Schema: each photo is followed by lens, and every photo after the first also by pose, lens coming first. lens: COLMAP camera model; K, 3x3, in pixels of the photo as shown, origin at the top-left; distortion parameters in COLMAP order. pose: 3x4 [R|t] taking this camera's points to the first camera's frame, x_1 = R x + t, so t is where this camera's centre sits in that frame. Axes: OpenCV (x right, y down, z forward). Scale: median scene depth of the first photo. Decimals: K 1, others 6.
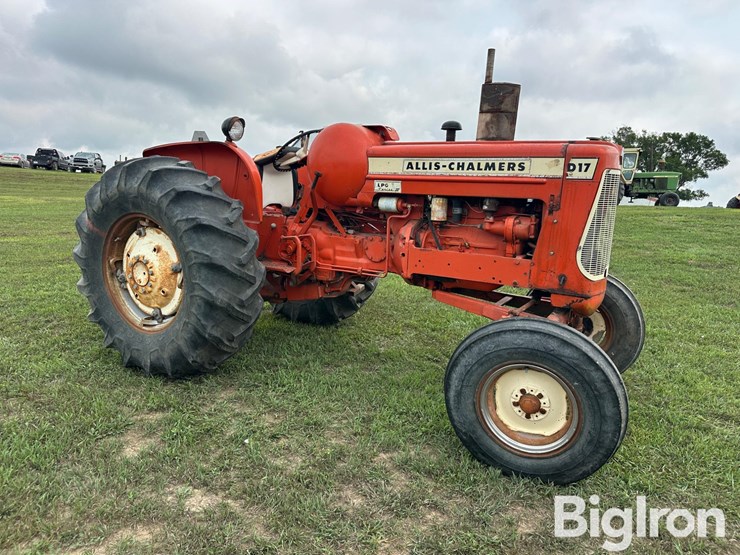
lens RADIAL K [[533.2, 0, 373.5], [0, 533.2, 277.3], [0, 0, 1]] dist [0.121255, -0.167356]
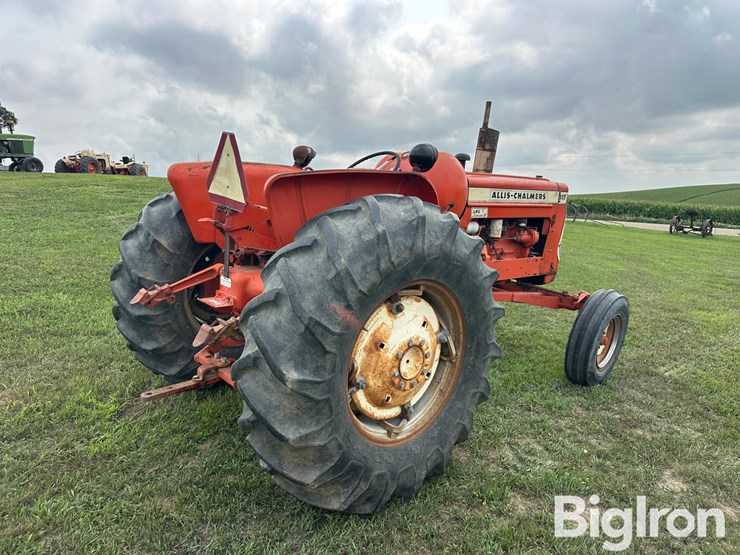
lens RADIAL K [[537.9, 0, 373.9], [0, 537.9, 274.9], [0, 0, 1]] dist [0.061693, -0.093701]
pose [[0.298285, -0.191126, 0.935145, -1.194092], [0.115608, 0.979768, 0.163371, -0.266611], [-0.947450, 0.059380, 0.314346, 0.905082]]
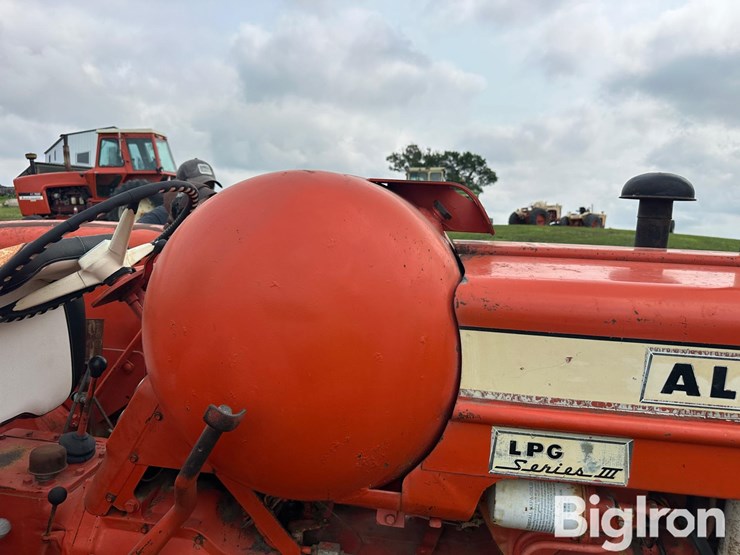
lens RADIAL K [[533.2, 0, 373.5], [0, 533.2, 277.3], [0, 0, 1]] dist [0.121255, -0.167356]
pose [[0.925913, -0.055415, 0.373651, -0.136478], [0.060729, 0.998151, -0.002454, -0.263188], [-0.372824, 0.024963, 0.927566, 0.853944]]
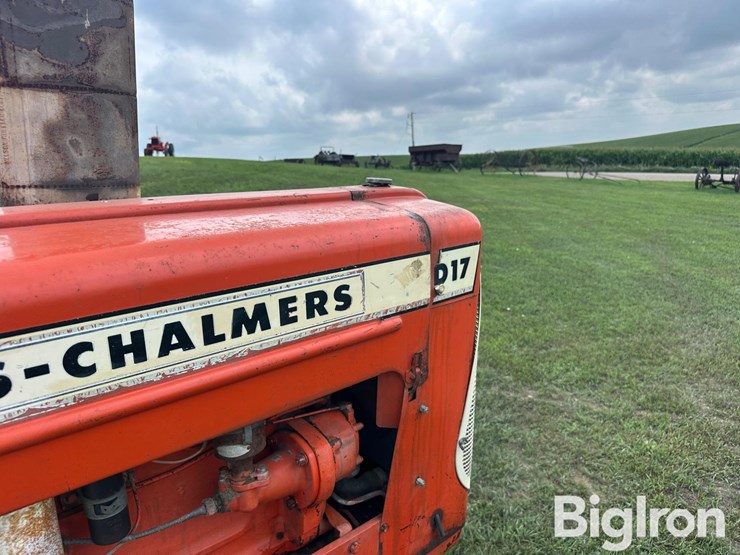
lens RADIAL K [[537.9, 0, 373.9], [0, 537.9, 274.9], [0, 0, 1]] dist [0.061693, -0.093701]
pose [[0.317703, -0.275339, 0.907333, -0.001658], [0.167291, 0.958176, 0.232191, -0.263380], [-0.933316, 0.078021, 0.350477, 0.798241]]
